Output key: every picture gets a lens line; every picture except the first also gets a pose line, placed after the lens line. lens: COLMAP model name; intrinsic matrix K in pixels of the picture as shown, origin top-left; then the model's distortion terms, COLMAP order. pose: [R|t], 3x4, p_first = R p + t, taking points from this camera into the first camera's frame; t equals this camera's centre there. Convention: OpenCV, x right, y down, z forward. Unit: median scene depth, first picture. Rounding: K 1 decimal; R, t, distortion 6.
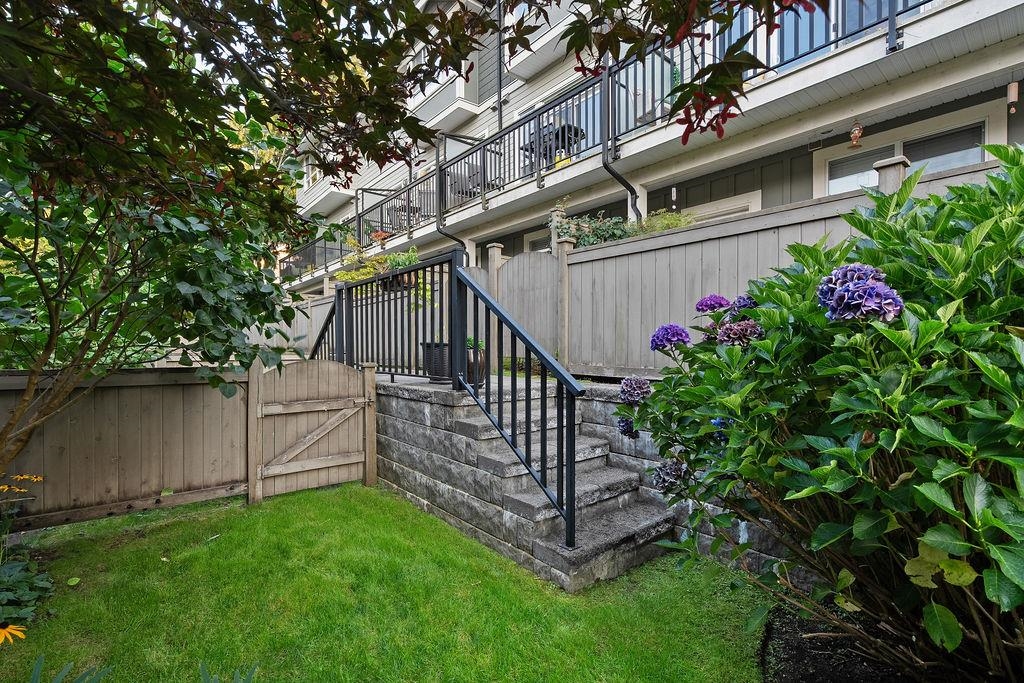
lens RADIAL K [[466.6, 0, 511.1], [0, 466.6, 347.4], [0, 0, 1]] dist [-0.008176, 0.003803]
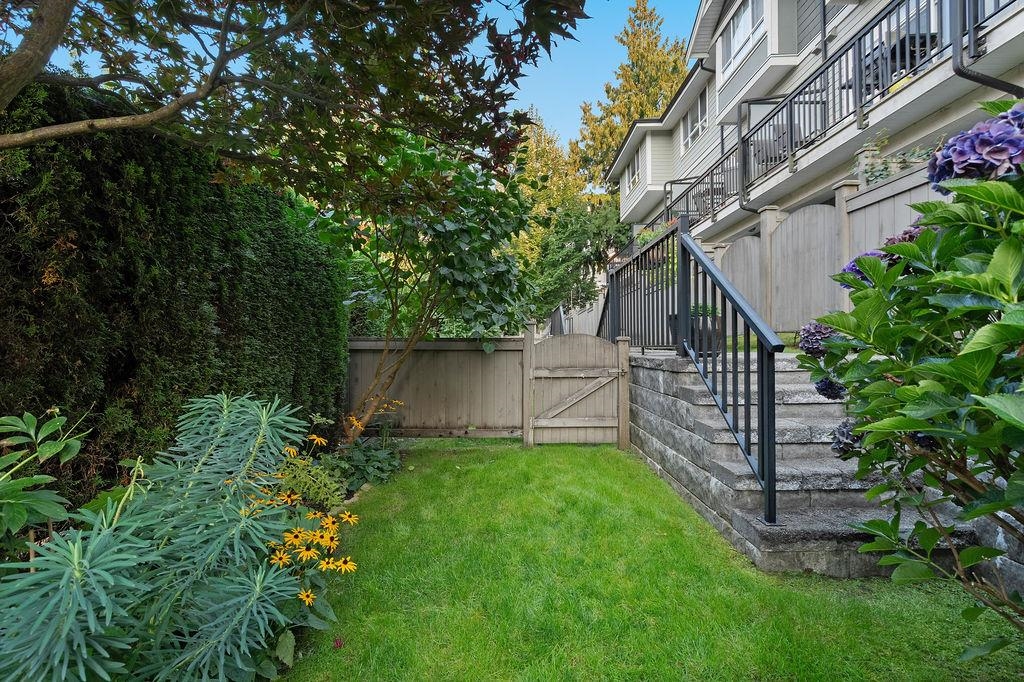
lens RADIAL K [[466.6, 0, 514.4], [0, 466.6, 341.3], [0, 0, 1]] dist [-0.008176, 0.003803]
pose [[0.771894, -0.010021, -0.635672, 0.215205], [0.004545, 0.999937, -0.010244, 0.060825], [0.635735, 0.005019, 0.771891, 0.003376]]
